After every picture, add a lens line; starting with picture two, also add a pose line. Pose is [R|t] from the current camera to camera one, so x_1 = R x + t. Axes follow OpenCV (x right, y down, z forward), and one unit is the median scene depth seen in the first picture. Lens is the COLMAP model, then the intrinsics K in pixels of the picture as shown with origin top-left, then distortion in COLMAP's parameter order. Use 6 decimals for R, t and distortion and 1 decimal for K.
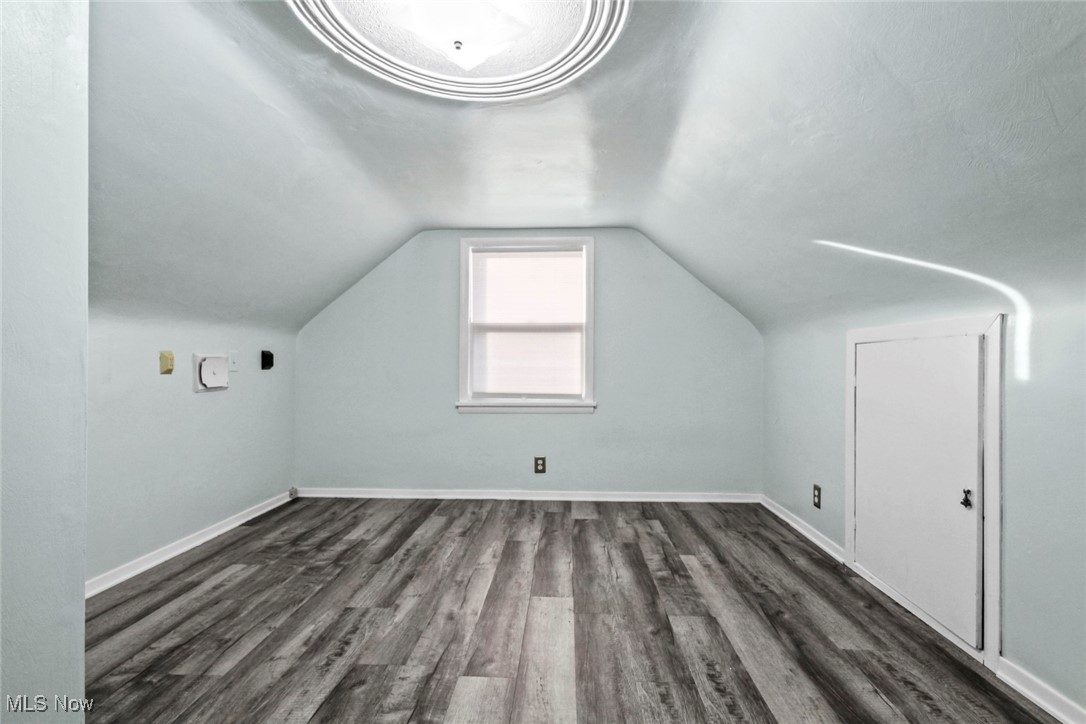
lens RADIAL K [[516.7, 0, 548.1], [0, 516.7, 366.7], [0, 0, 1]] dist [-0.001007, -0.000568]
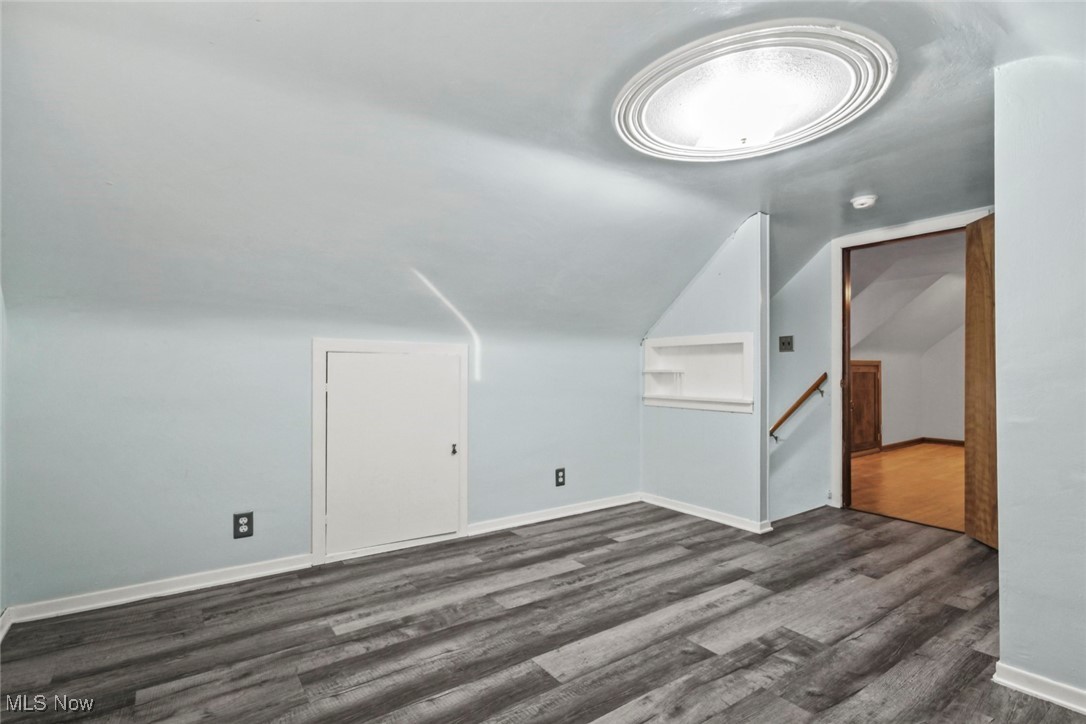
lens RADIAL K [[516.7, 0, 548.1], [0, 516.7, 366.7], [0, 0, 1]] dist [-0.001007, -0.000568]
pose [[-0.623688, 0.000711, 0.781673, -0.710526], [-0.004944, 0.999976, -0.004855, -0.014762], [-0.781657, -0.006892, -0.623670, 1.743187]]
